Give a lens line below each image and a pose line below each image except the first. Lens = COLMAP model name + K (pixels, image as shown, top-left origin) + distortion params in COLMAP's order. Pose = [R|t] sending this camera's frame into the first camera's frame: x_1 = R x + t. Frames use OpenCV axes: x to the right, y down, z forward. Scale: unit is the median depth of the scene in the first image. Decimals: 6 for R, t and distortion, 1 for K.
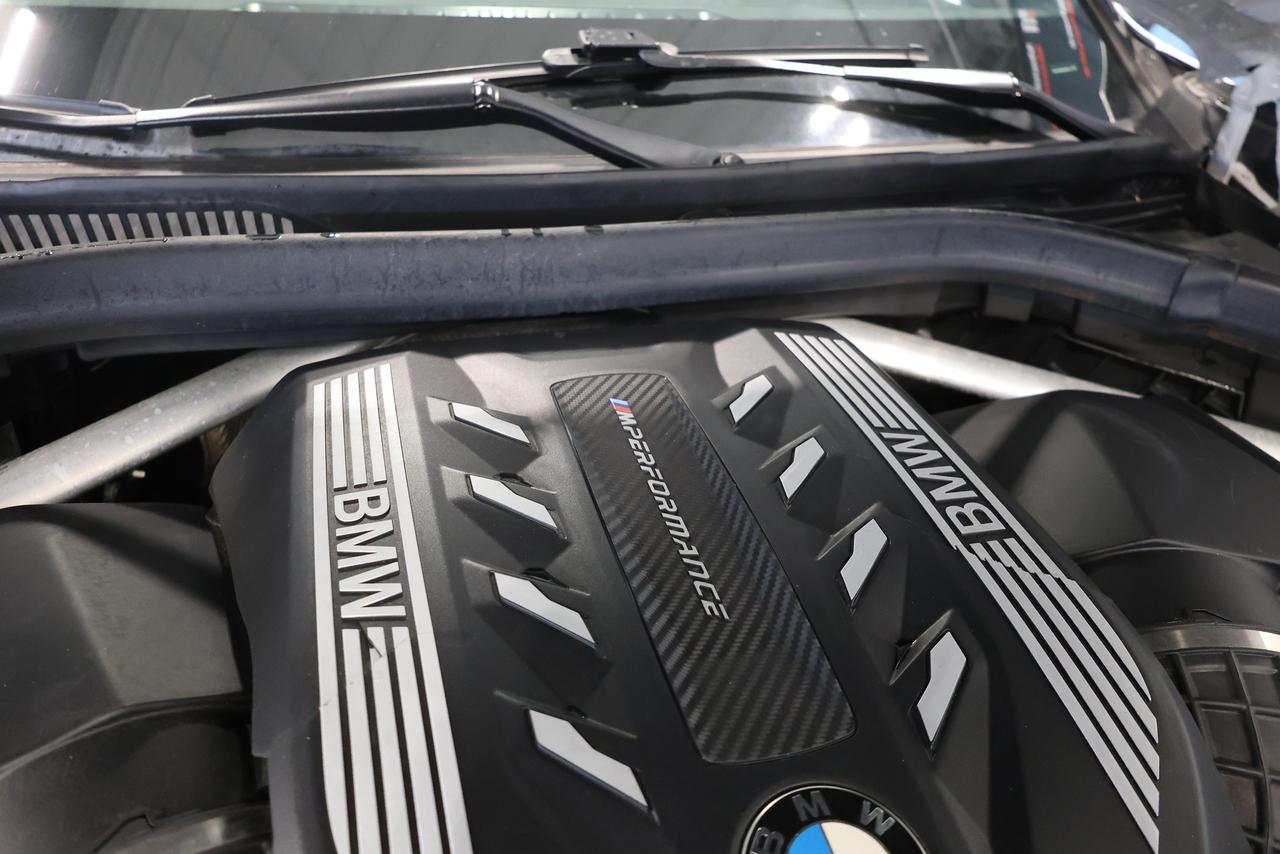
lens RADIAL K [[878.6, 0, 635.7], [0, 878.6, 430.6], [0, 0, 1]] dist [-0.022052, 0.010405]
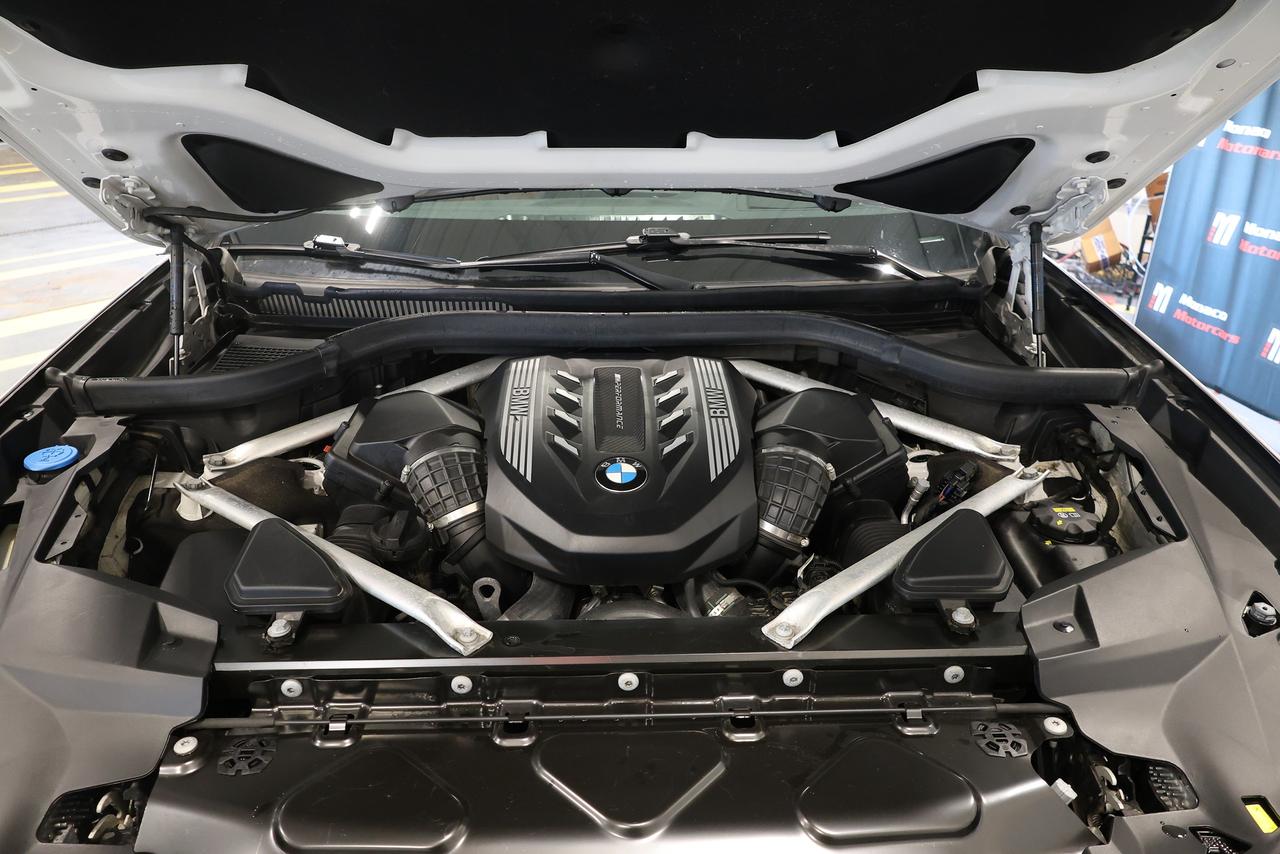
lens RADIAL K [[878.6, 0, 642.5], [0, 878.6, 424.3], [0, 0, 1]] dist [-0.022052, 0.010405]
pose [[0.971253, 0.063892, -0.229314, 0.573323], [-0.091133, 0.989719, -0.110231, 0.342062], [0.219913, 0.127961, 0.967091, -1.325024]]
